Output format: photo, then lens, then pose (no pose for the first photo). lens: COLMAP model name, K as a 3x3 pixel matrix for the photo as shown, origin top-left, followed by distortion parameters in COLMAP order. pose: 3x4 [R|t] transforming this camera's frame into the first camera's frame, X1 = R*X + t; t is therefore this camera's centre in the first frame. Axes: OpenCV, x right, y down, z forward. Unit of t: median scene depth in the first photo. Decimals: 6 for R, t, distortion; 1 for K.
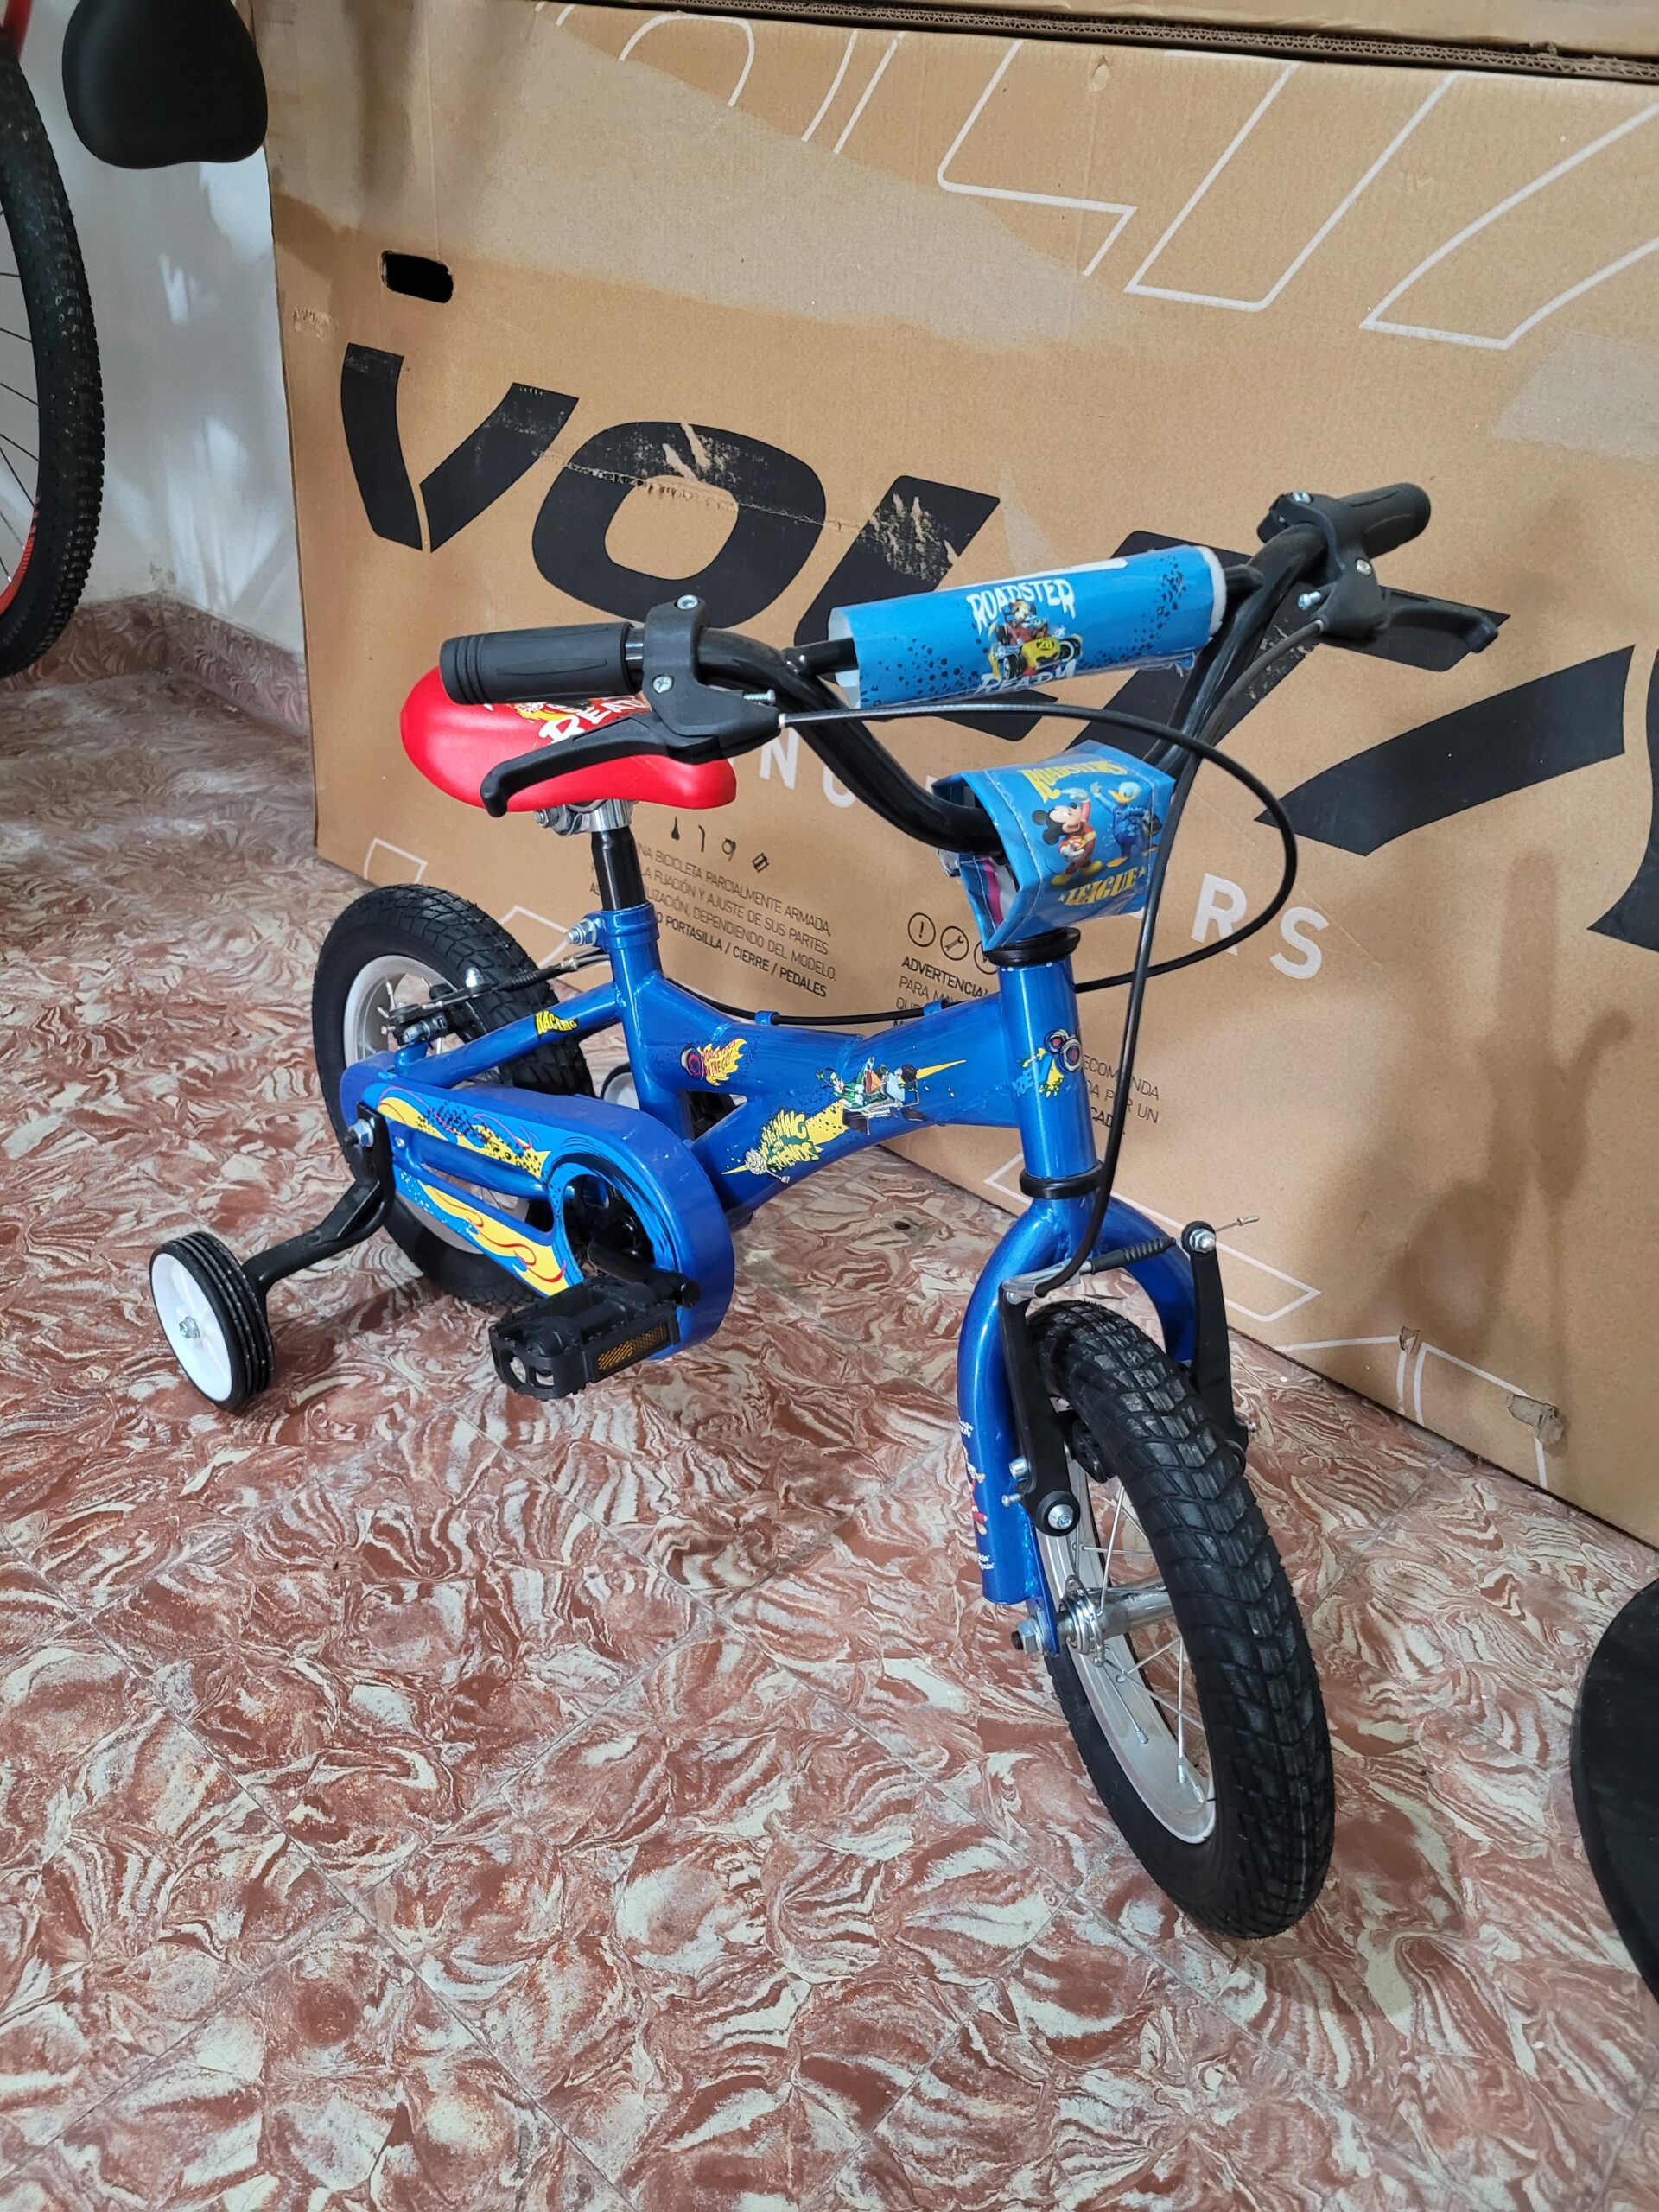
lens RADIAL K [[1693.3, 0, 830.0], [0, 1693.3, 1125.1], [0, 0, 1]] dist [0.048584, -0.029707]
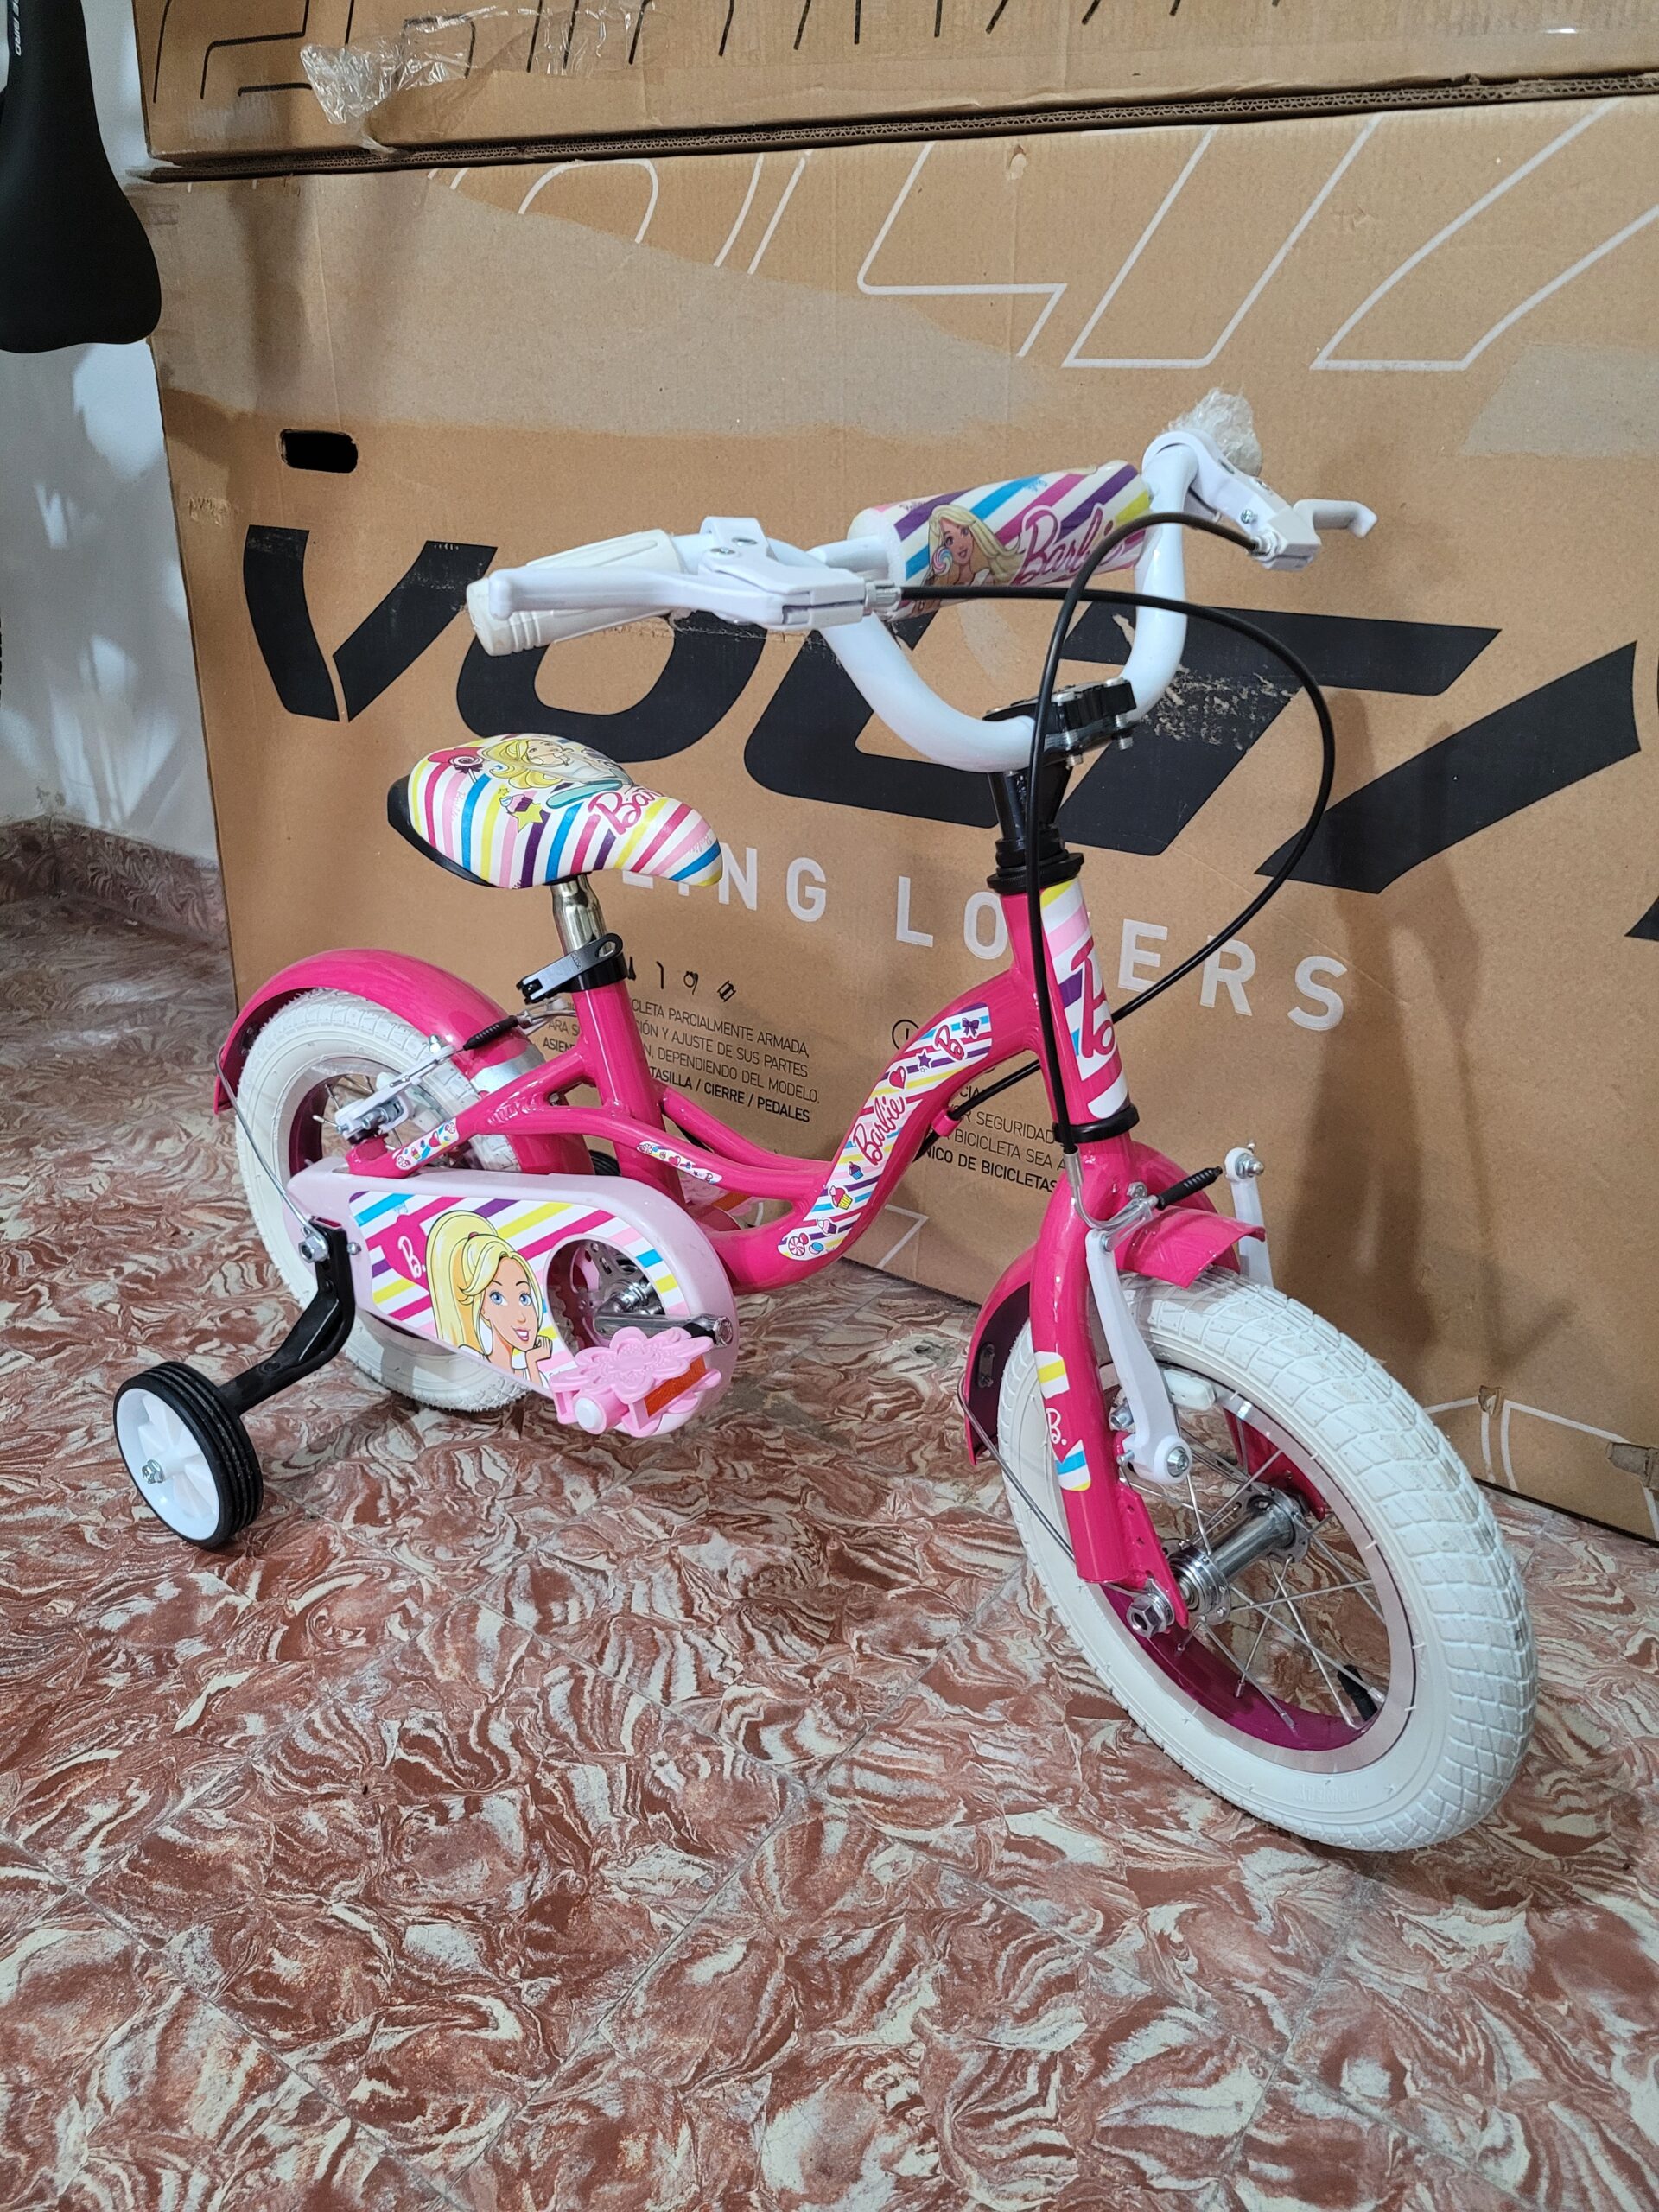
lens RADIAL K [[1693.3, 0, 832.4], [0, 1693.3, 1100.0], [0, 0, 1]] dist [0.048584, -0.029707]
pose [[0.992271, -0.103020, 0.069175, -0.074855], [0.111157, 0.985723, -0.126469, 0.047086], [-0.055159, 0.133181, 0.989556, 0.076756]]
